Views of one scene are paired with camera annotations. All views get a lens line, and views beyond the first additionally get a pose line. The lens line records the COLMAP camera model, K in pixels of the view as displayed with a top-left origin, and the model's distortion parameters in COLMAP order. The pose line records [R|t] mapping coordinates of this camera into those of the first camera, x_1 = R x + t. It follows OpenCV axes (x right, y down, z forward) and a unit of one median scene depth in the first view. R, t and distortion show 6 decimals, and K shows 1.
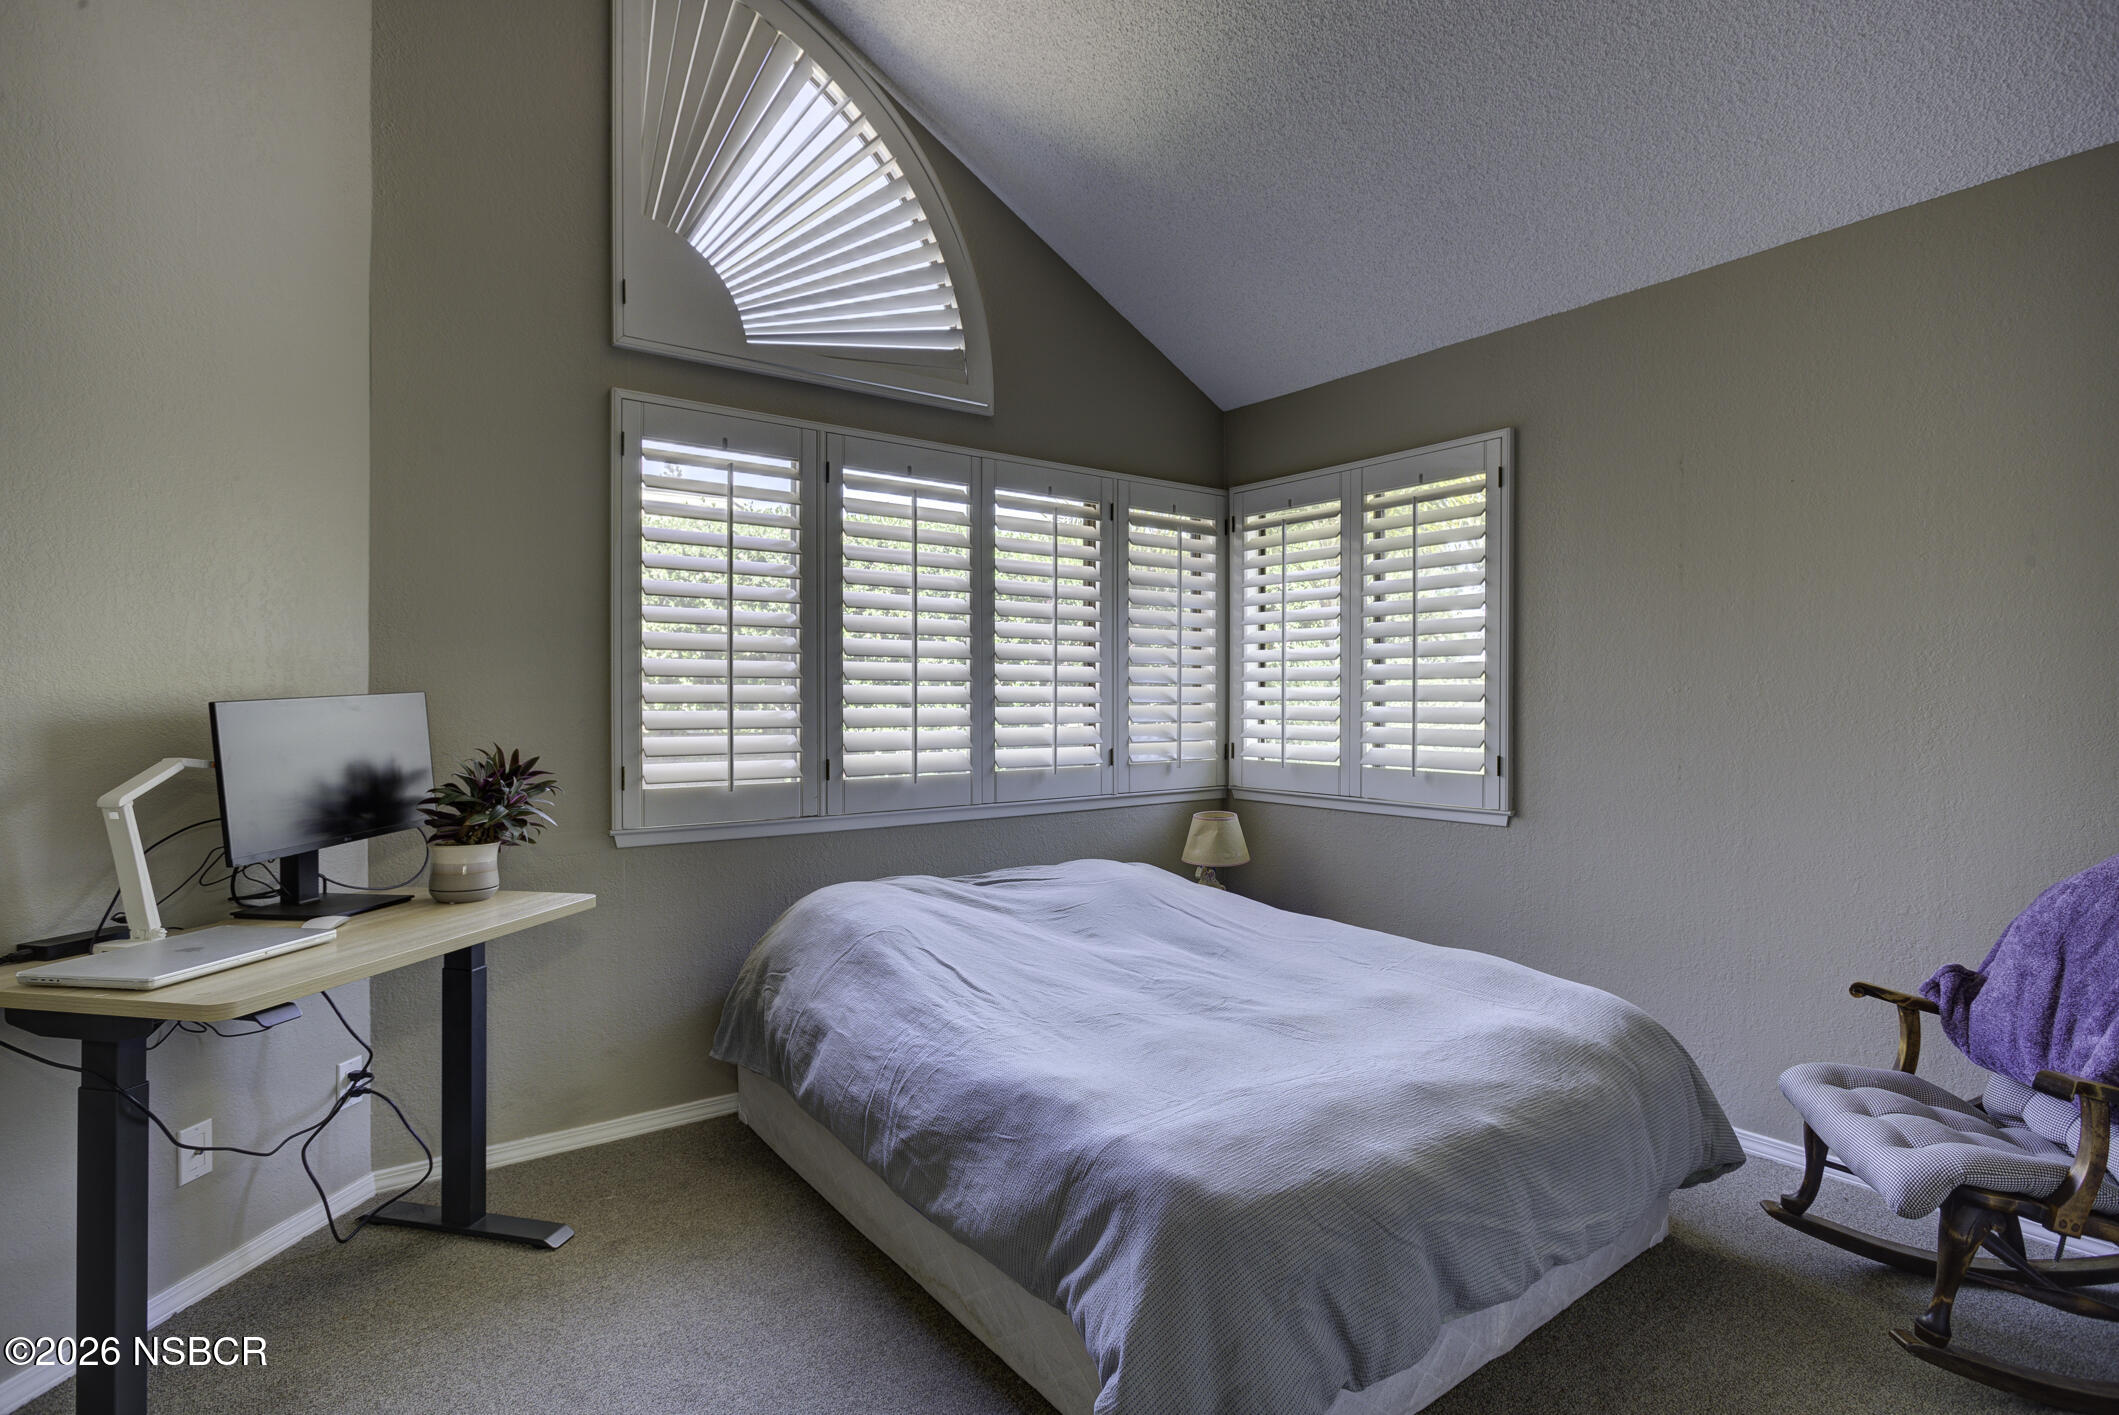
lens RADIAL K [[1038.7, 0, 1065.7], [0, 1038.7, 702.8], [0, 0, 1]] dist [-0.018058, 0.005565]
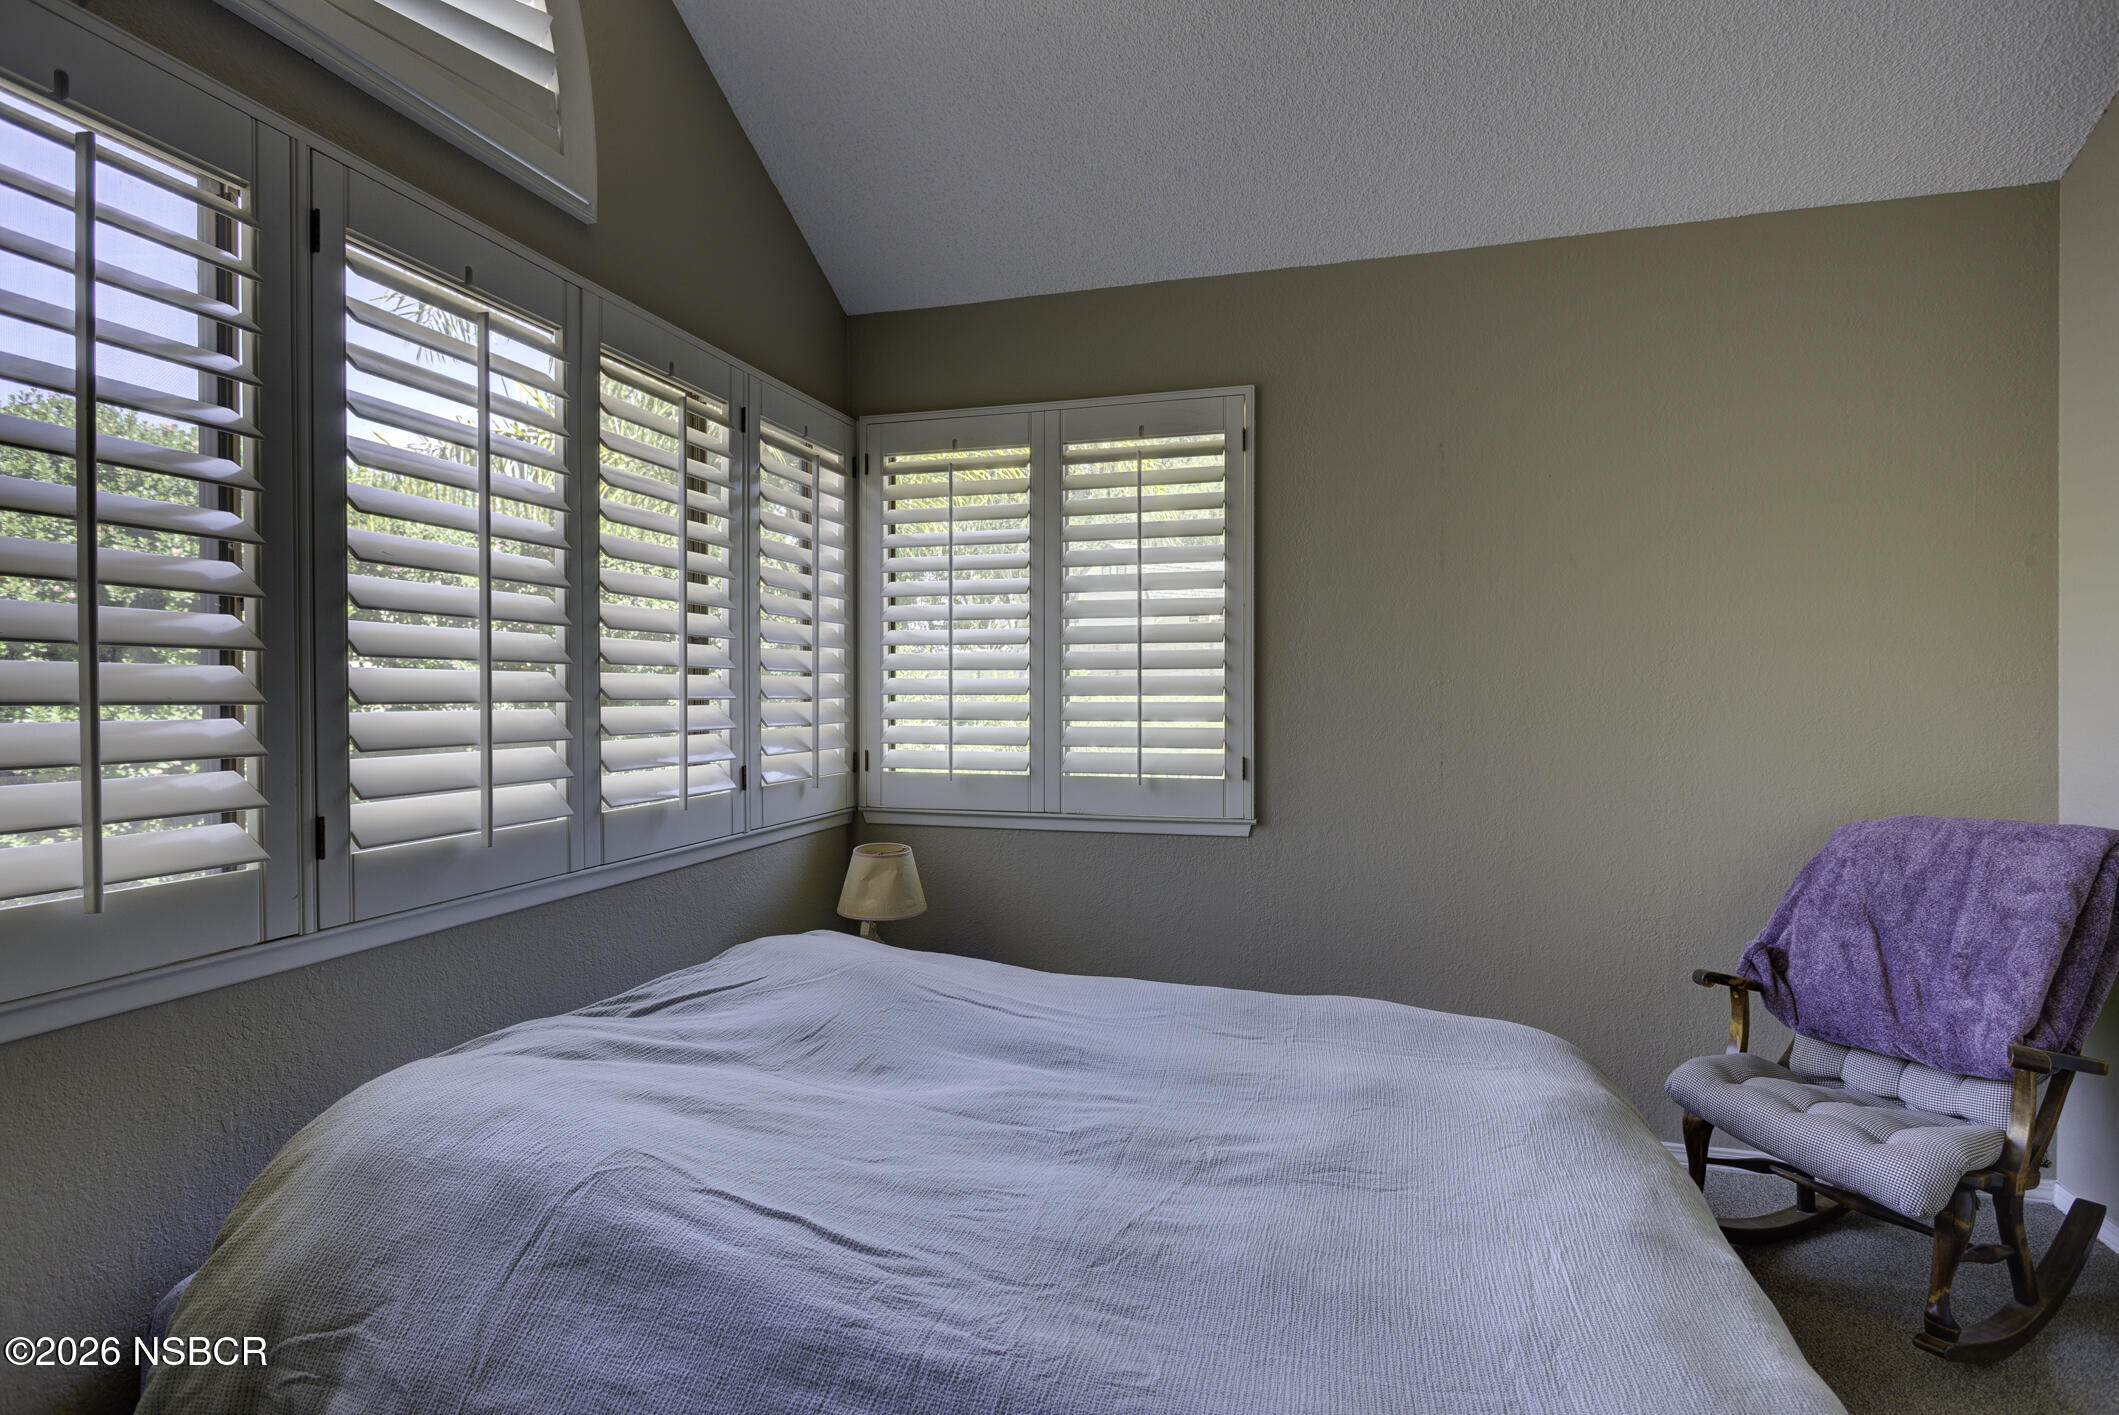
lens RADIAL K [[1038.7, 0, 1059.7], [0, 1038.7, 701.1], [0, 0, 1]] dist [-0.018058, 0.005565]
pose [[0.801101, -0.006147, 0.598497, -0.229638], [0.004002, 0.999980, 0.004913, -0.000982], [-0.598515, -0.001540, 0.801110, 0.382684]]
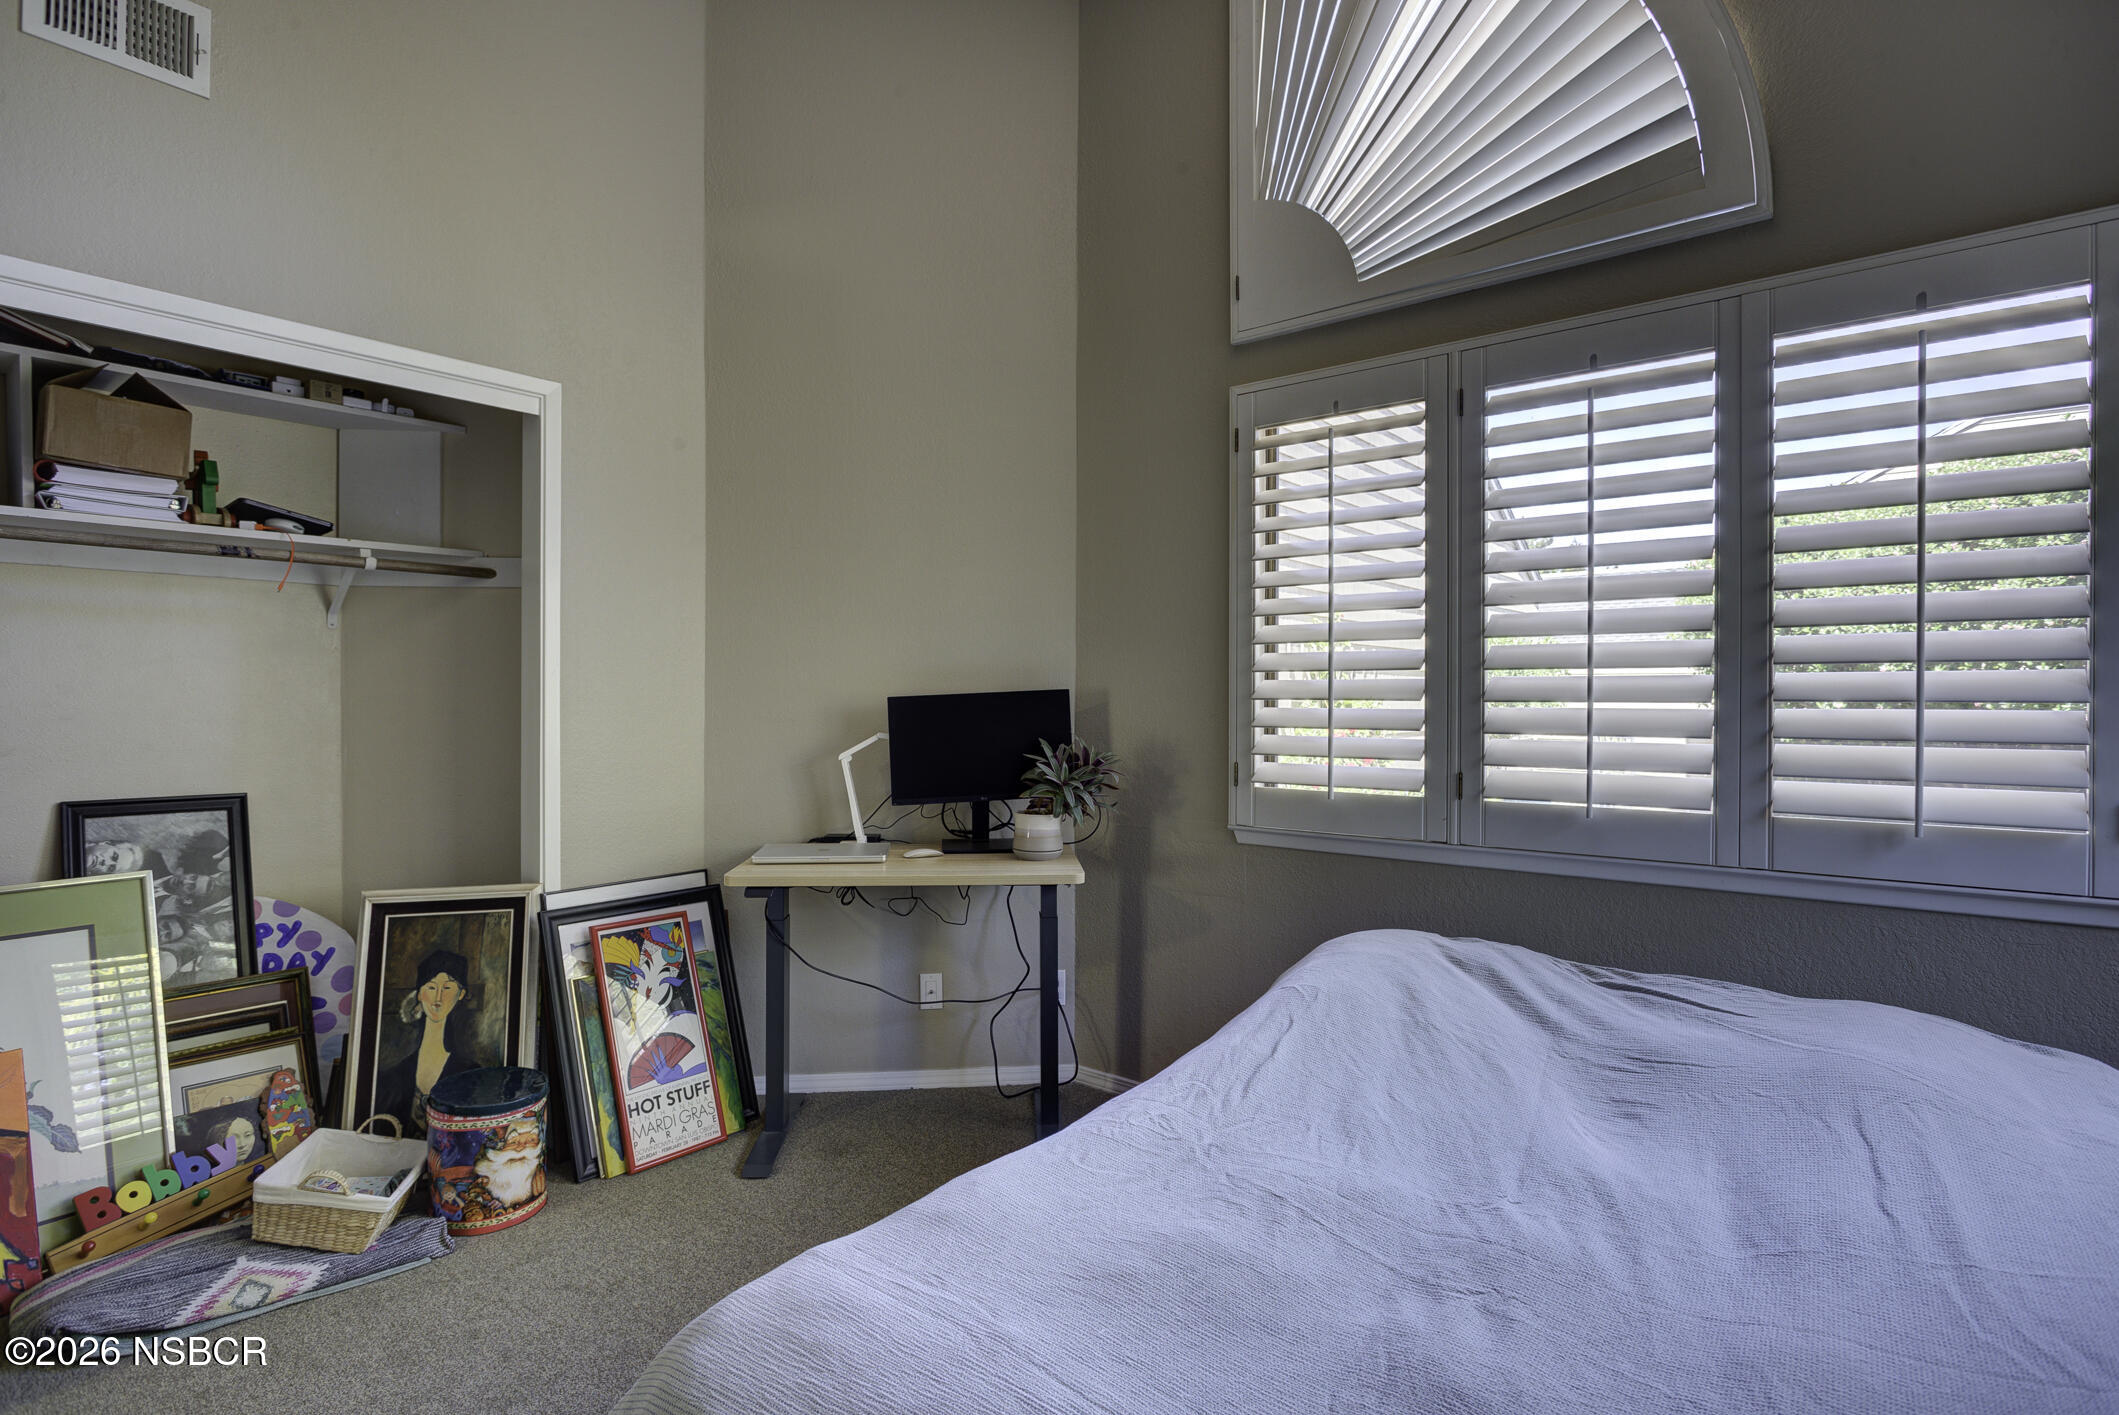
lens RADIAL K [[1038.7, 0, 1058.3], [0, 1038.7, 709.6], [0, 0, 1]] dist [-0.018058, 0.005565]
pose [[0.251808, 0.015848, -0.967647, 0.426722], [-0.000569, 0.999868, 0.016228, -0.004871], [0.967777, -0.003535, 0.251784, 0.491151]]
